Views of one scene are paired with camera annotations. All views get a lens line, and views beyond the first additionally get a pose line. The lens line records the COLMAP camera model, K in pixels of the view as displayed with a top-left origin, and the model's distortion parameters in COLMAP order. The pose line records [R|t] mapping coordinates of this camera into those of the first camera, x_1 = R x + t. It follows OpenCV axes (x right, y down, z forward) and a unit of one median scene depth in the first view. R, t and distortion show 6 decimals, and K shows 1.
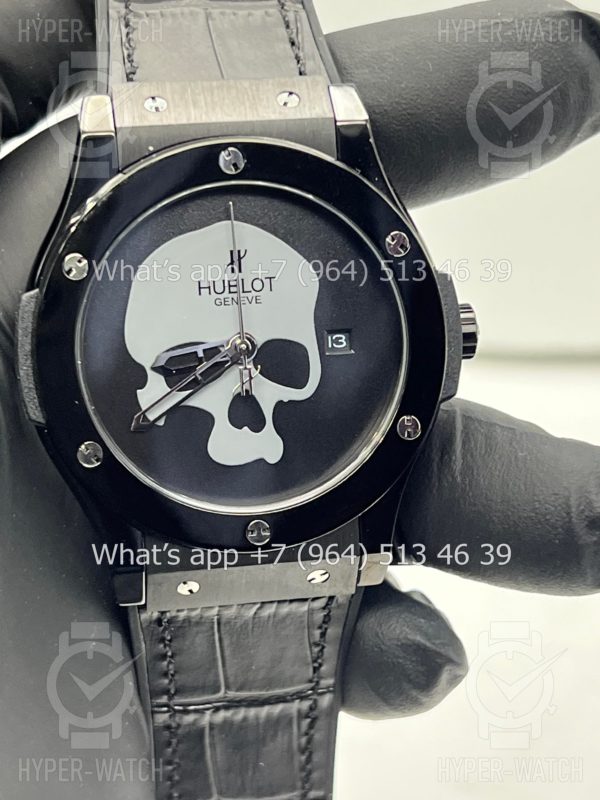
lens RADIAL K [[1811.5, 0, 300.0], [0, 1811.5, 400.0], [0, 0, 1]] dist [0.207817, -0.157846]
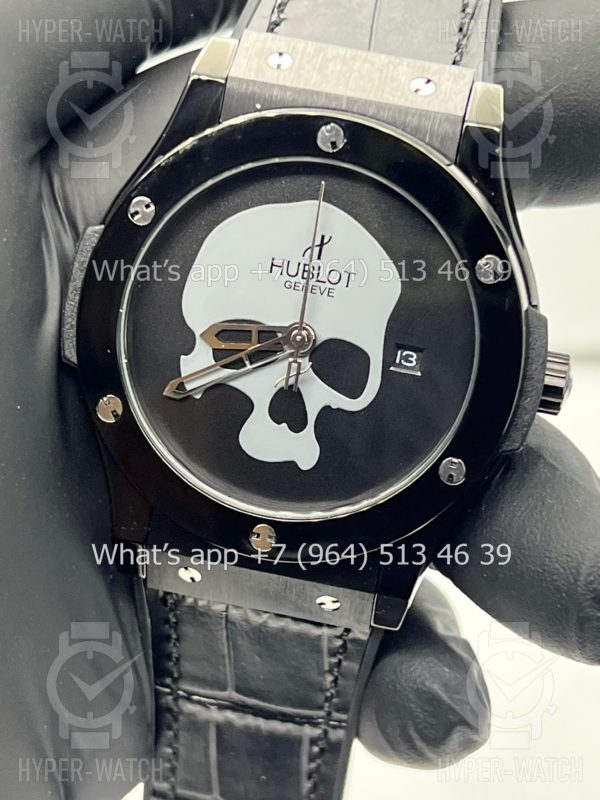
lens RADIAL K [[1811.5, 0, 300.0], [0, 1811.5, 400.0], [0, 0, 1]] dist [0.207817, -0.157846]
pose [[0.937607, 0.254514, -0.236887, 0.191980], [-0.250544, 0.966952, 0.047241, -0.042083], [0.241082, 0.015057, 0.970388, 0.108039]]
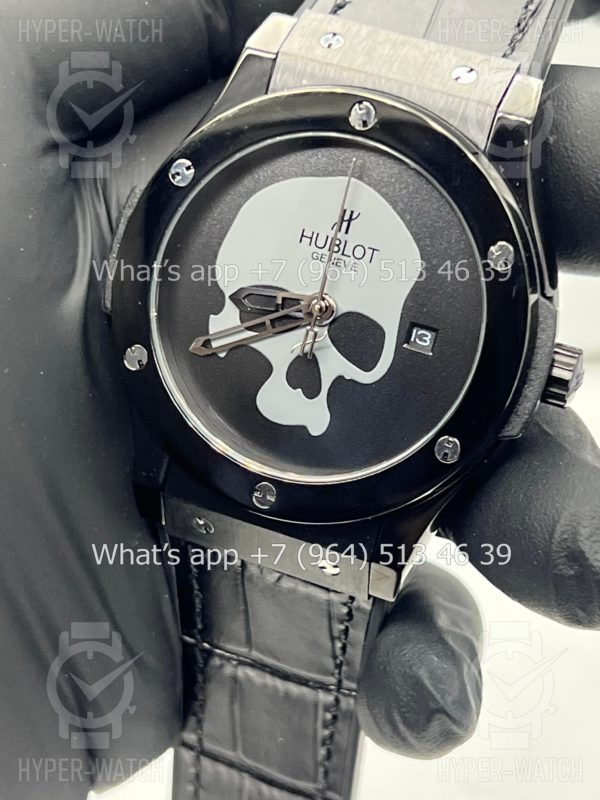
lens RADIAL K [[1811.5, 0, 300.0], [0, 1811.5, 400.0], [0, 0, 1]] dist [0.207817, -0.157846]
pose [[0.853990, 0.343373, -0.390891, 0.344854], [-0.339248, 0.937113, 0.082032, -0.058014], [0.394477, 0.062555, 0.916774, 0.124344]]
